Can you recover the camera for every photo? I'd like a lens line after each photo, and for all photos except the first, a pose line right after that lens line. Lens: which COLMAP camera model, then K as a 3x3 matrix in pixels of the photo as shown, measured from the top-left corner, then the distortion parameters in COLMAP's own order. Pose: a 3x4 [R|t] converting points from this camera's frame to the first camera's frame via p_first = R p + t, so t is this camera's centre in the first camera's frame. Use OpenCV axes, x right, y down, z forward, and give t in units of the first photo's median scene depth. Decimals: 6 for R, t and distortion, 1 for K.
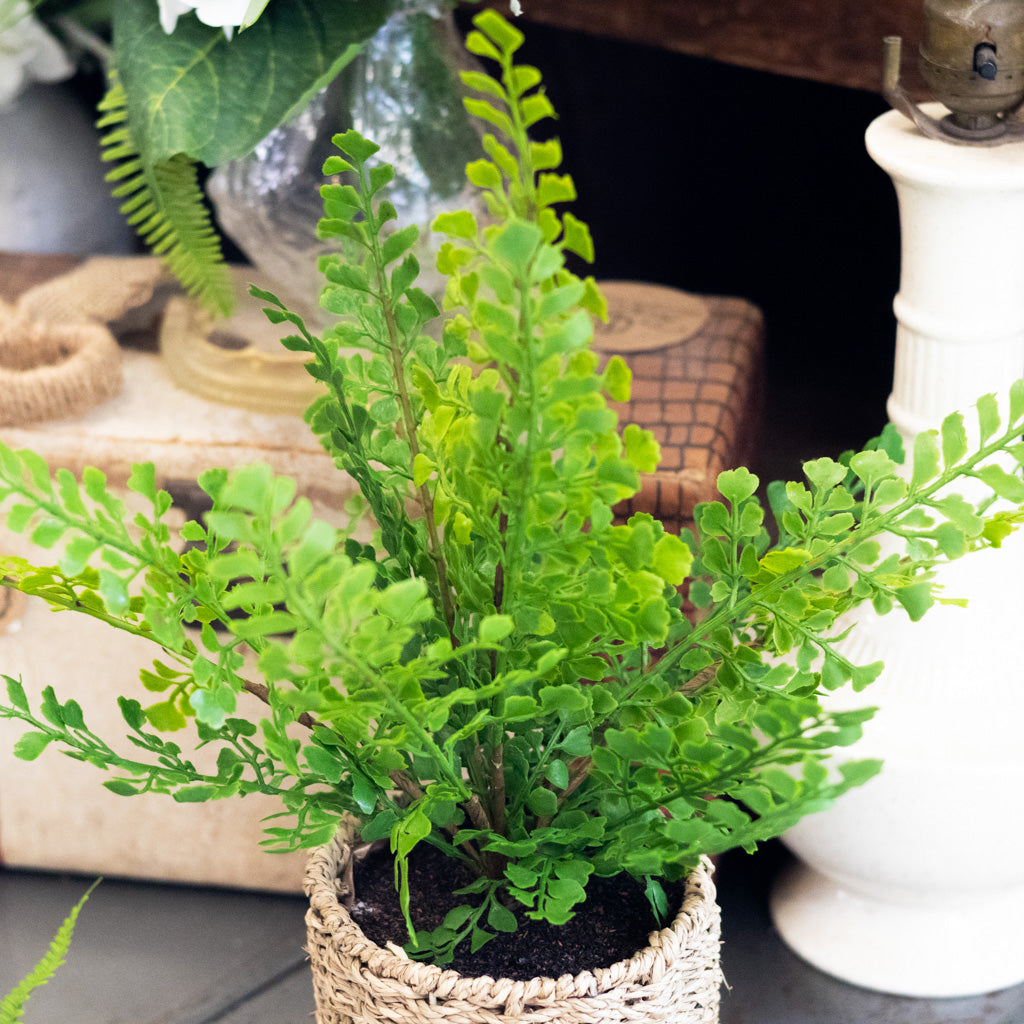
lens RADIAL K [[3488.6, 0, 512.8], [0, 3488.6, 552.0], [0, 0, 1]] dist [0.136030, -0.933448]
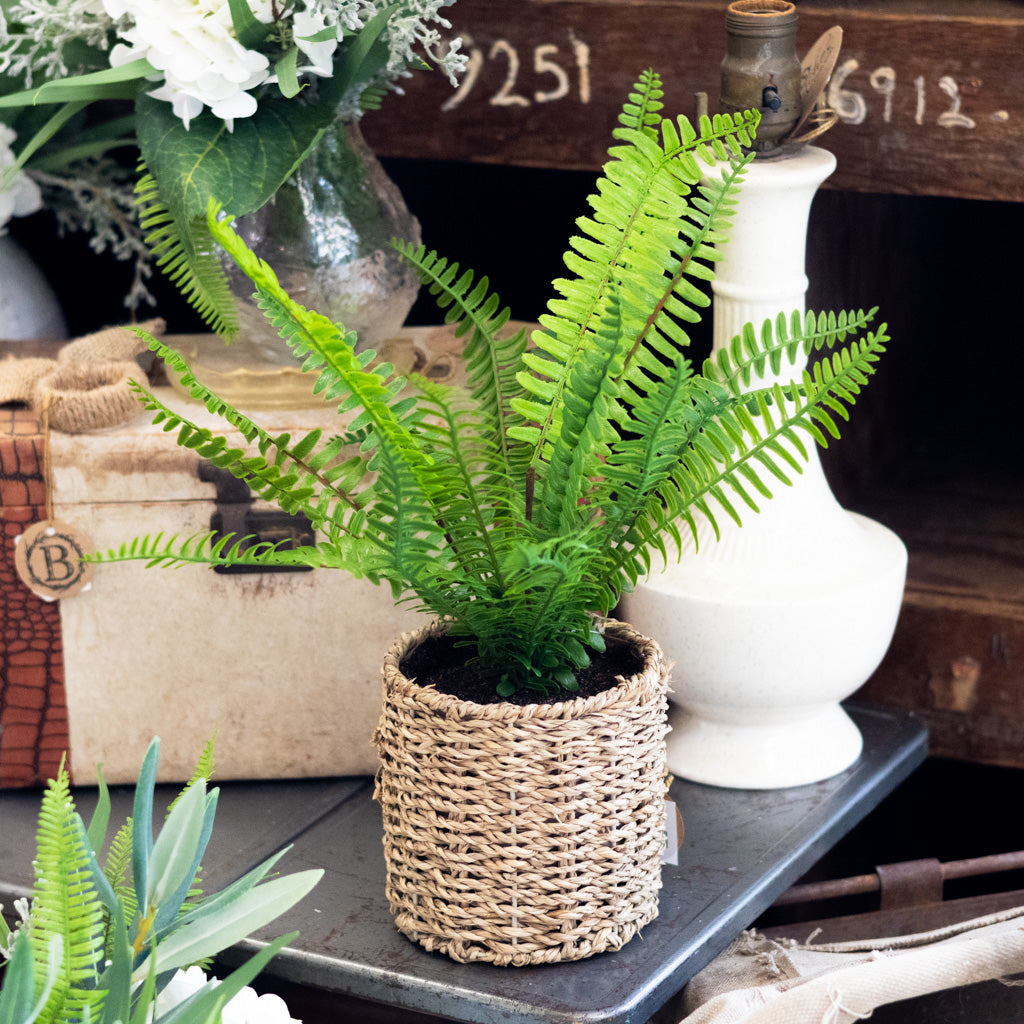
lens RADIAL K [[3488.6, 0, 512.8], [0, 3488.6, 552.0], [0, 0, 1]] dist [0.136030, -0.933448]
pose [[0.977091, -0.090033, 0.192842, -0.283034], [0.112937, 0.987354, -0.111258, 0.206943], [-0.180386, 0.130488, 0.974902, -0.397237]]
